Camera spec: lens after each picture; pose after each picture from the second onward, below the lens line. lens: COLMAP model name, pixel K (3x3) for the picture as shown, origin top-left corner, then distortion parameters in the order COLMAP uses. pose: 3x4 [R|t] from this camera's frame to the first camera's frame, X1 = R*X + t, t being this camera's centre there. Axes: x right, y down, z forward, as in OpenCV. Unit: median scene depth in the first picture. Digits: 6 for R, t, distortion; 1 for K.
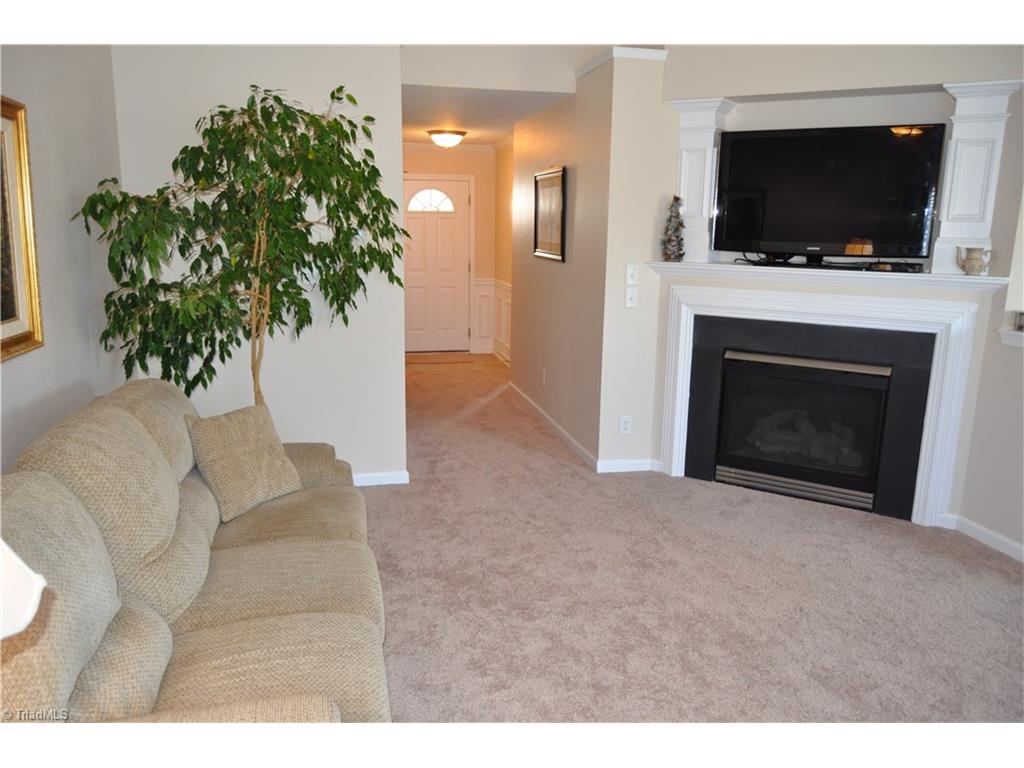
lens RADIAL K [[786.1, 0, 513.0], [0, 786.1, 391.6], [0, 0, 1]] dist [-0.006699, 0.003744]
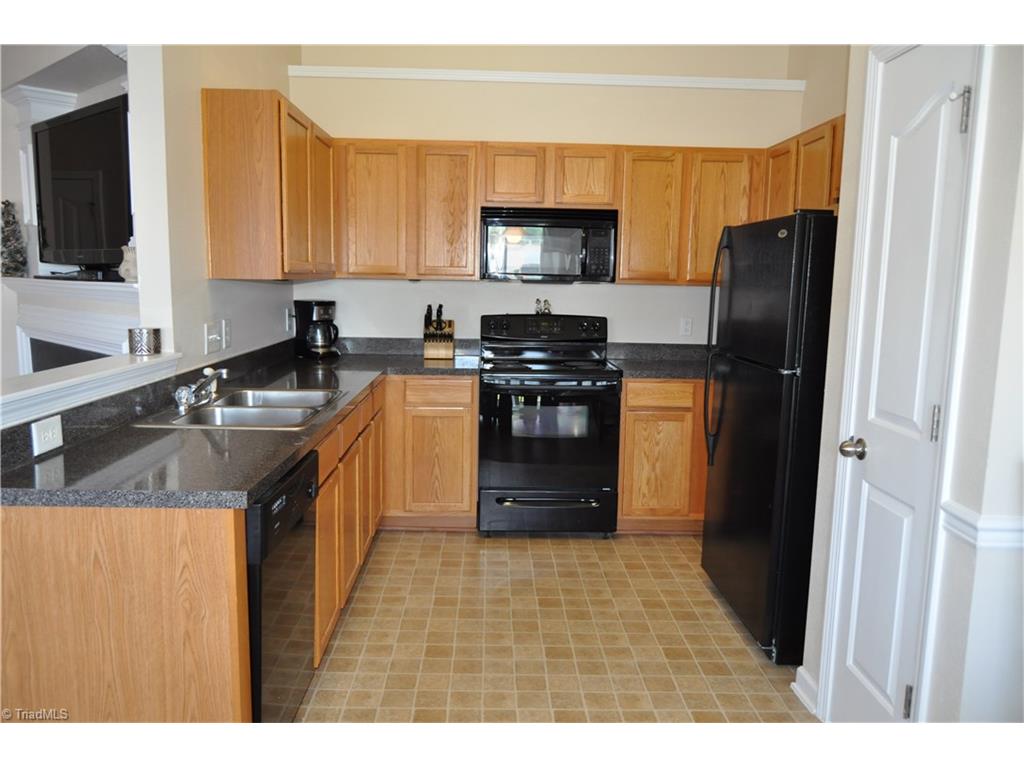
lens RADIAL K [[791.9, 0, 508.1], [0, 791.9, 382.8], [0, 0, 1]] dist [-0.006194, 0.001719]
pose [[0.980738, 0.023109, -0.193955, 0.945840], [-0.036844, 0.997038, -0.067512, -0.011064], [0.191821, 0.073358, 0.978685, 0.275001]]
